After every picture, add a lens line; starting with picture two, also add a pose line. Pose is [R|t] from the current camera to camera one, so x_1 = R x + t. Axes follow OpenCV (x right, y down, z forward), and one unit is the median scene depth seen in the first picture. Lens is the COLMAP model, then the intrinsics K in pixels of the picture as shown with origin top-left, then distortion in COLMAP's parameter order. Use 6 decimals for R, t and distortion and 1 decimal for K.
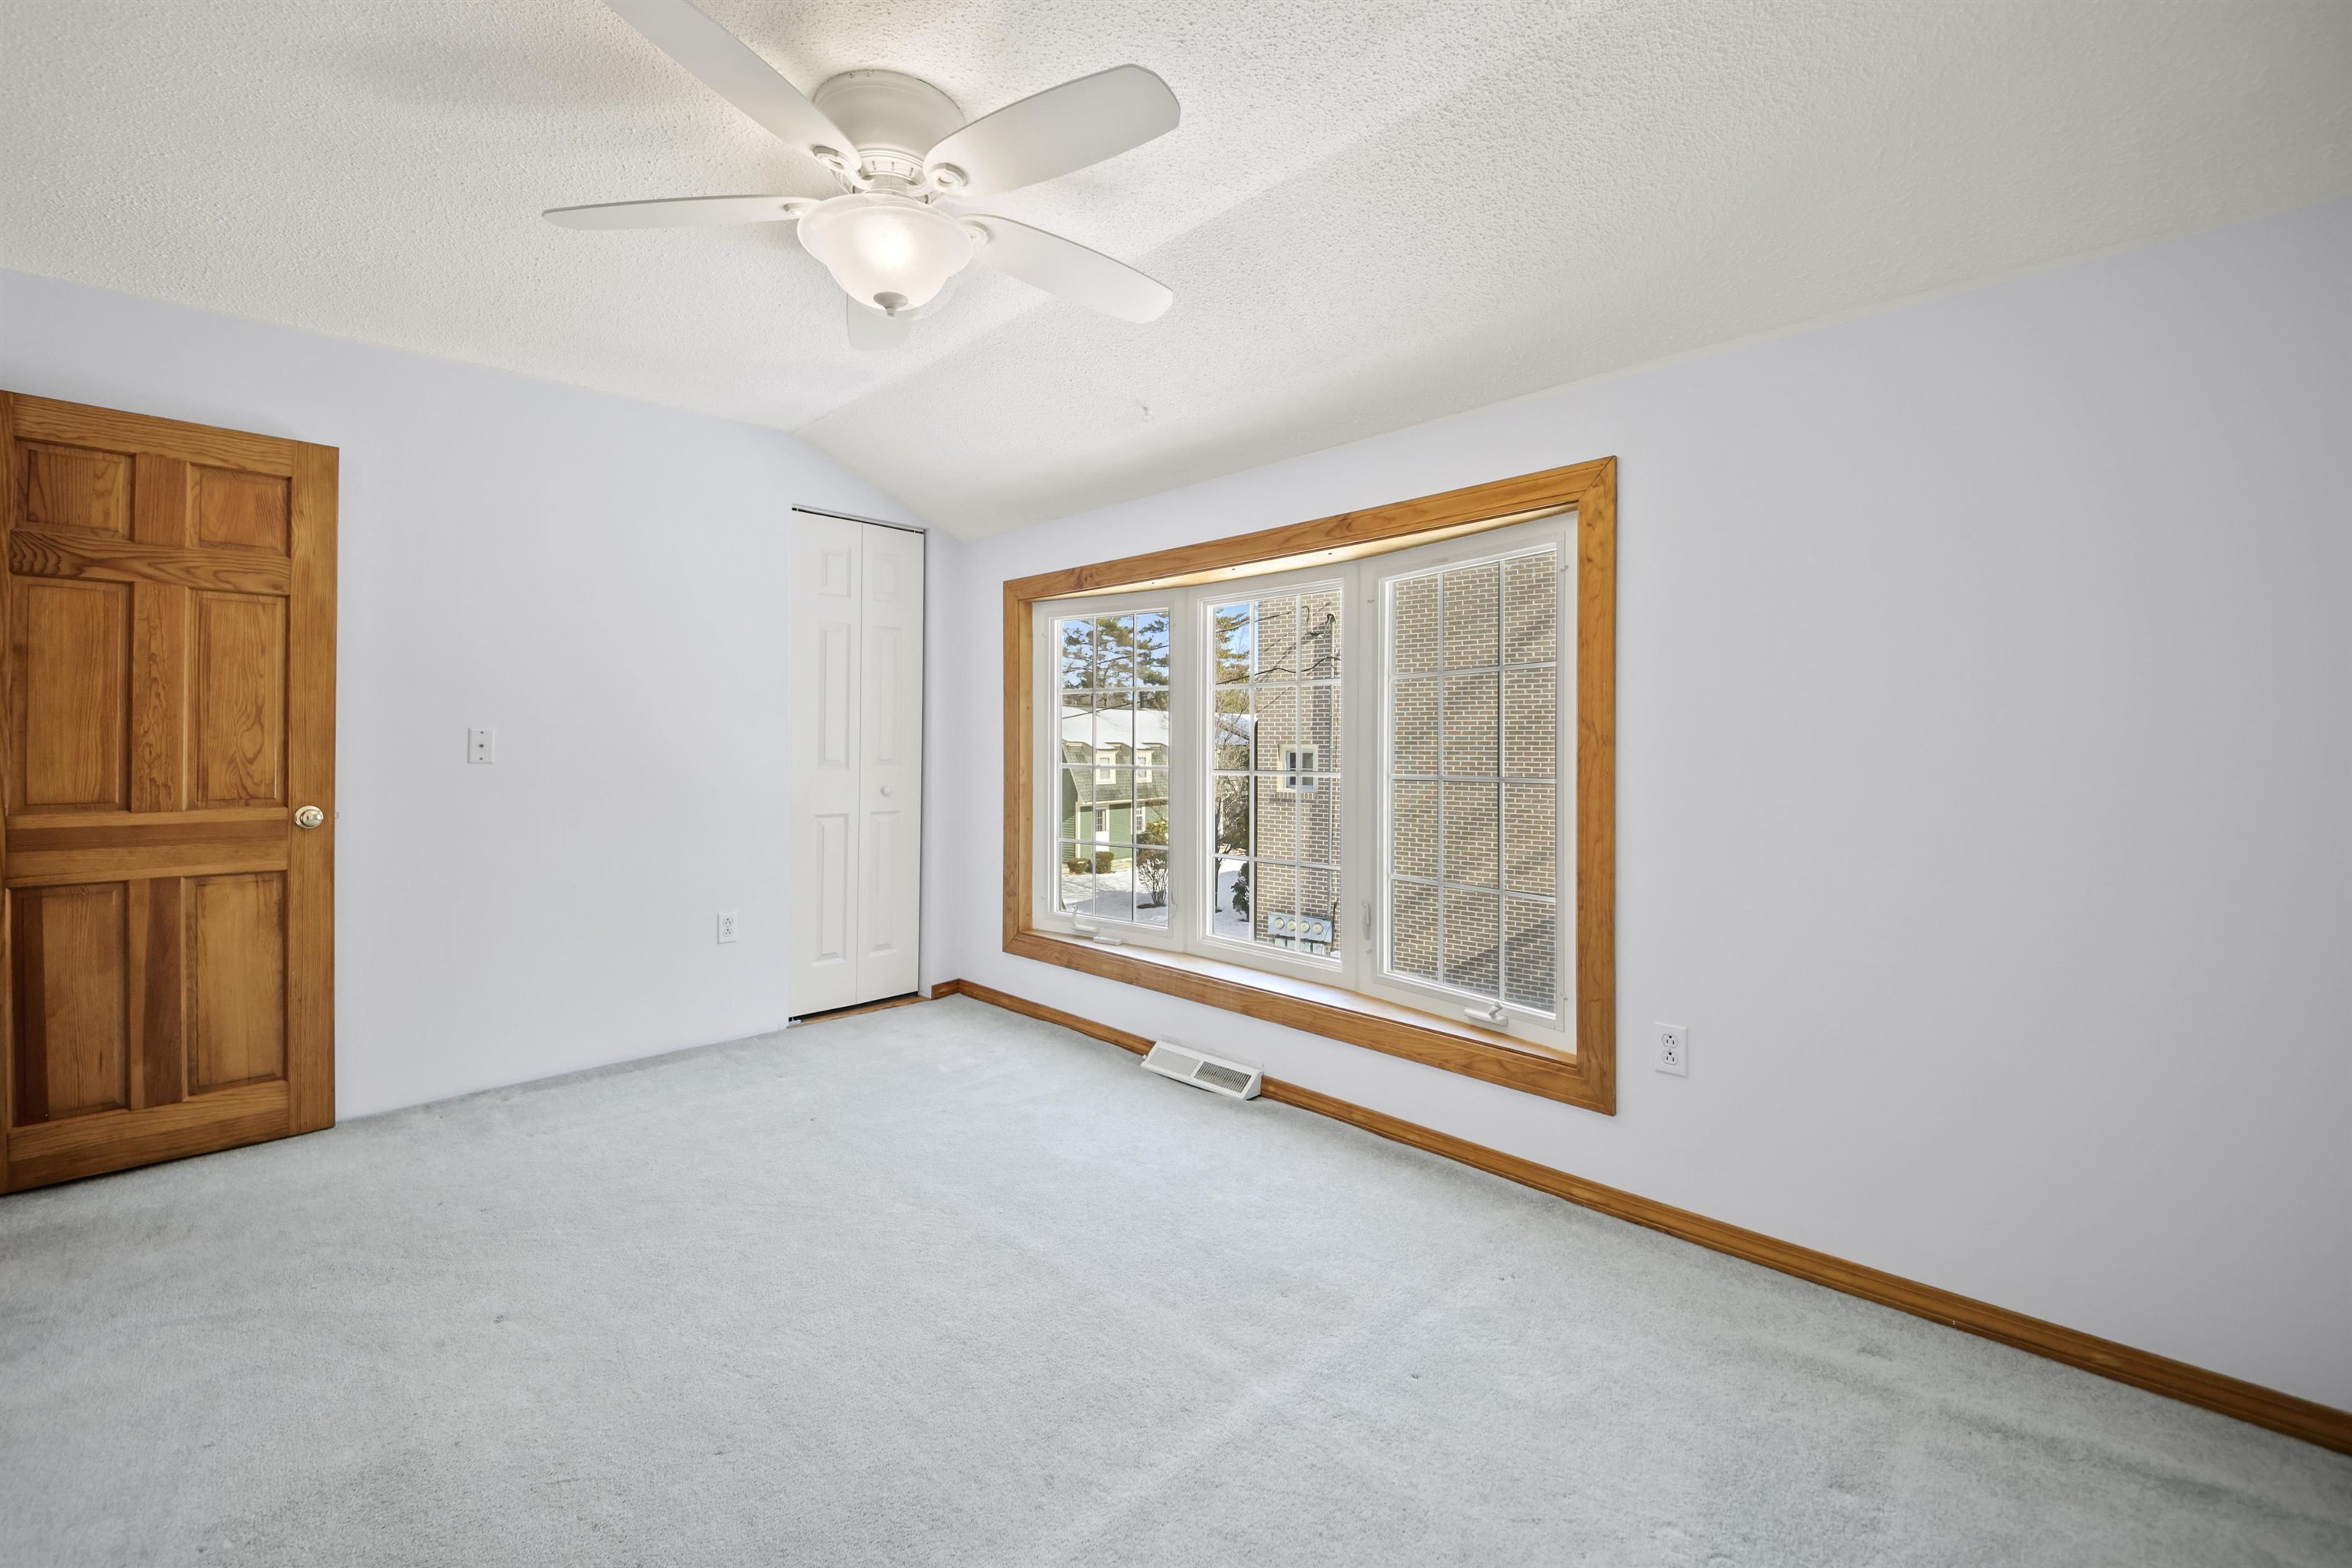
lens RADIAL K [[982.8, 0, 1175.2], [0, 982.8, 746.2], [0, 0, 1]] dist [0.000574, -0.000068]
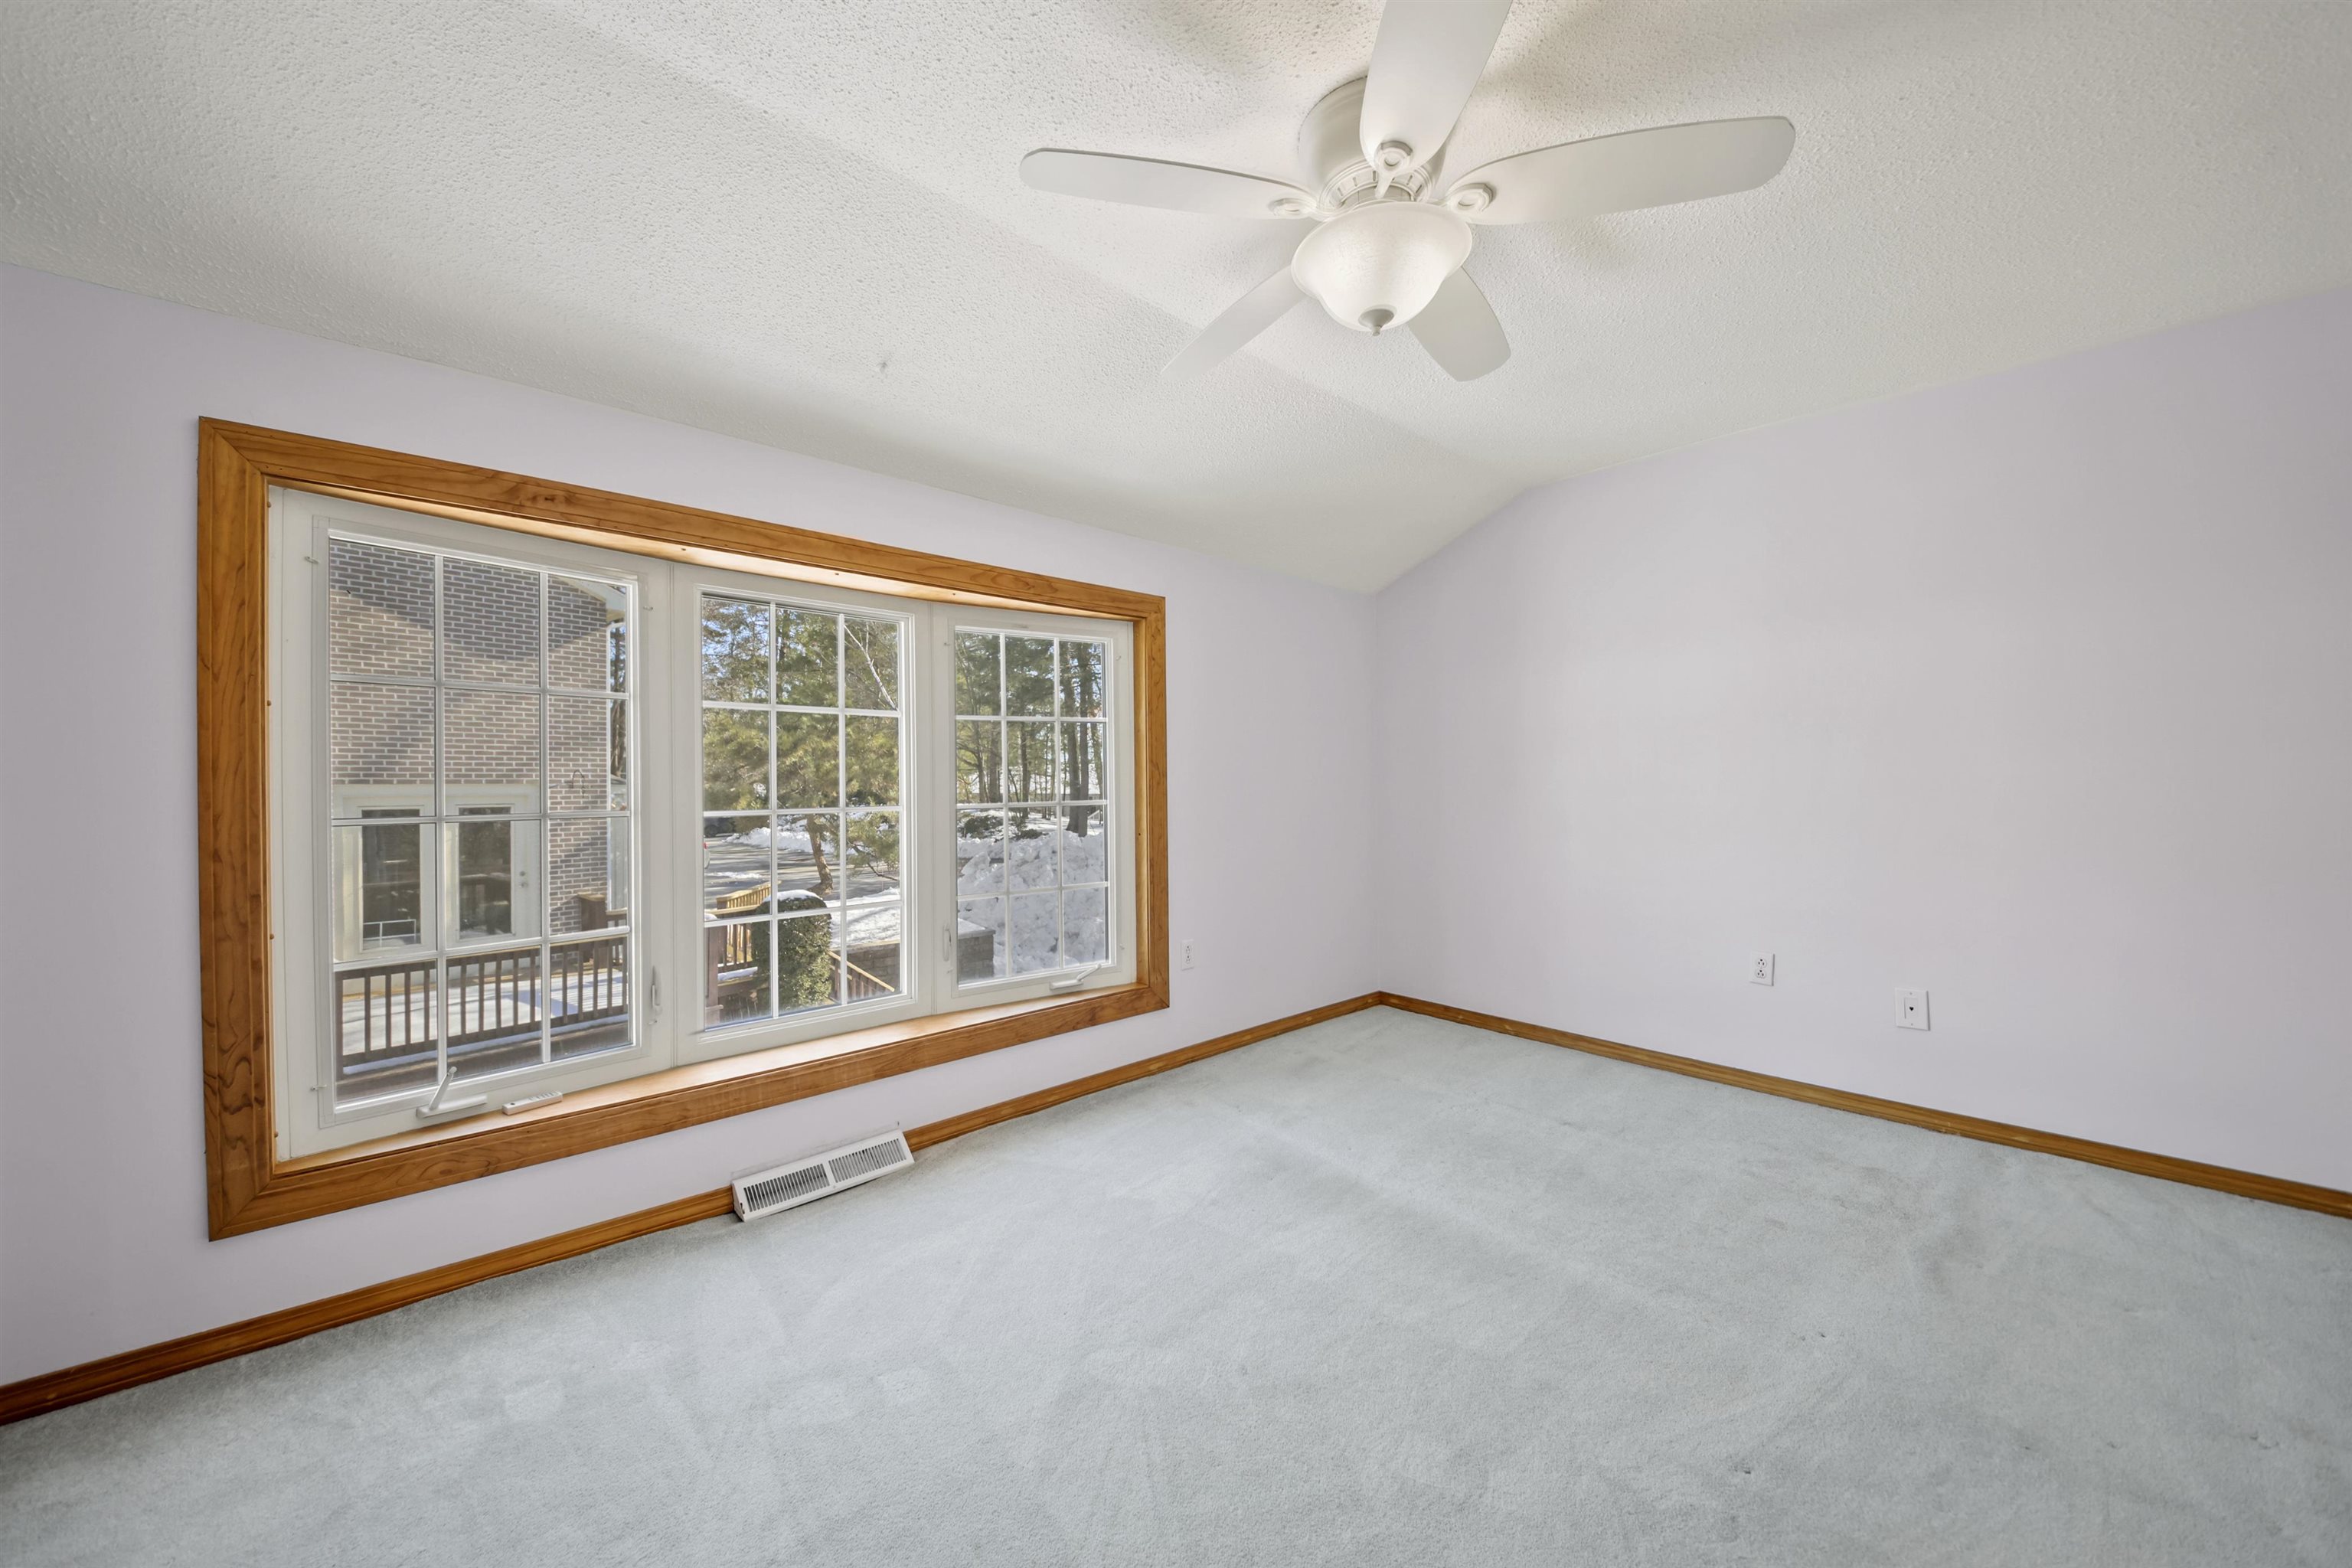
lens RADIAL K [[819.5, 0, 1155.3], [0, 819.5, 776.4], [0, 0, 1]] dist [0.015045, -0.014106]
pose [[0.052108, 0.002099, 0.998639, -0.856175], [0.006860, 0.999973, -0.002460, 0.001071], [-0.998618, 0.006979, 0.052092, 0.906179]]
